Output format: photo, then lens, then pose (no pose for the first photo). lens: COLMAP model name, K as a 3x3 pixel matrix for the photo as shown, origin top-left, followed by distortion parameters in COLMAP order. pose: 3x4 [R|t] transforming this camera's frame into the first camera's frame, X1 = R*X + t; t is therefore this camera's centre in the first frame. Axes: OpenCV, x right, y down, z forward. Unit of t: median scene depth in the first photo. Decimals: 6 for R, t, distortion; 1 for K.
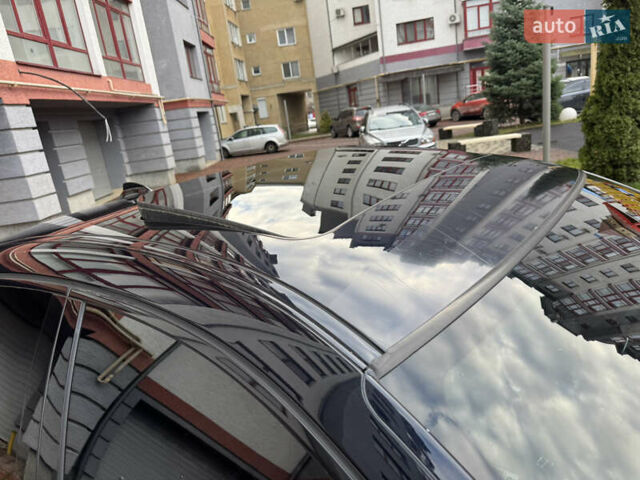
lens RADIAL K [[458.2, 0, 317.9], [0, 458.2, 243.5], [0, 0, 1]] dist [0.017982, -0.023546]
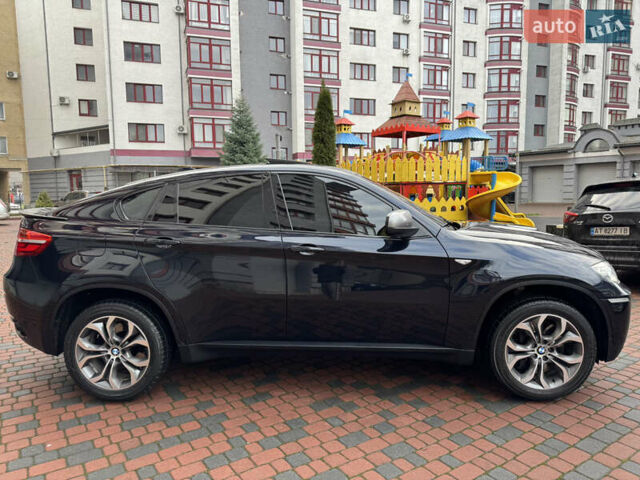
lens RADIAL K [[458.2, 0, 320.6], [0, 458.2, 240.5], [0, 0, 1]] dist [0.017982, -0.023546]
pose [[0.813420, 0.065039, 0.578029, -0.077628], [0.065761, 0.977076, -0.202480, 0.048226], [-0.577947, 0.202713, 0.790497, -0.072319]]
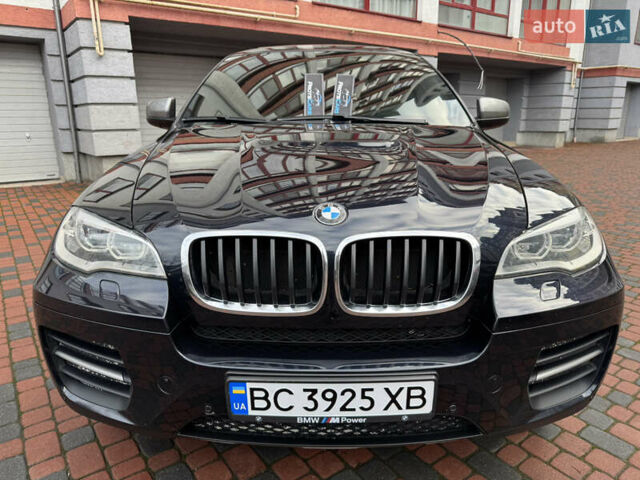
lens RADIAL K [[458.2, 0, 318.8], [0, 458.2, 236.2], [0, 0, 1]] dist [0.017982, -0.023546]
pose [[0.591079, 0.329008, -0.736464, 0.112630], [-0.297051, 0.937651, 0.180475, 0.018619], [0.749924, 0.112092, 0.651958, -0.031593]]
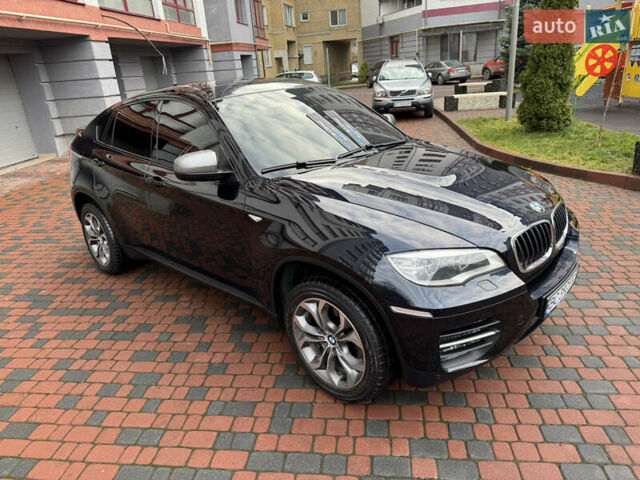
lens RADIAL K [[458.2, 0, 320.6], [0, 458.2, 239.7], [0, 0, 1]] dist [0.017982, -0.023546]
pose [[0.992663, 0.093169, -0.077064, 0.042327], [-0.085598, 0.991664, 0.096313, 0.026190], [0.085395, -0.089010, 0.992363, -0.097637]]
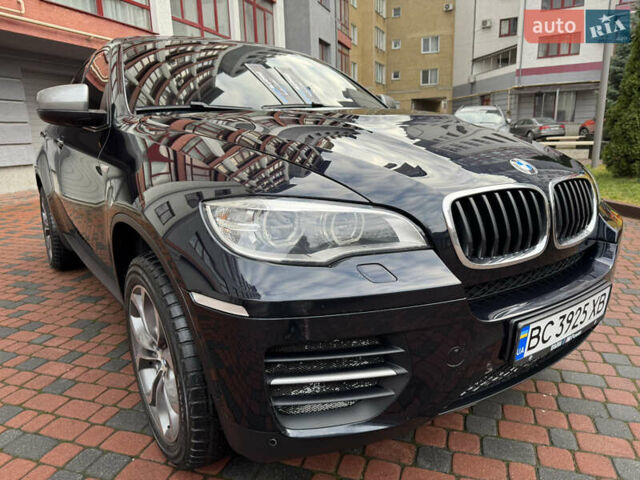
lens RADIAL K [[458.2, 0, 319.3], [0, 458.2, 240.8], [0, 0, 1]] dist [0.017982, -0.023546]
pose [[0.948048, 0.172777, -0.267119, 0.071217], [-0.178665, 0.983907, 0.002298, 0.037210], [0.263217, 0.045546, 0.963661, -0.057845]]
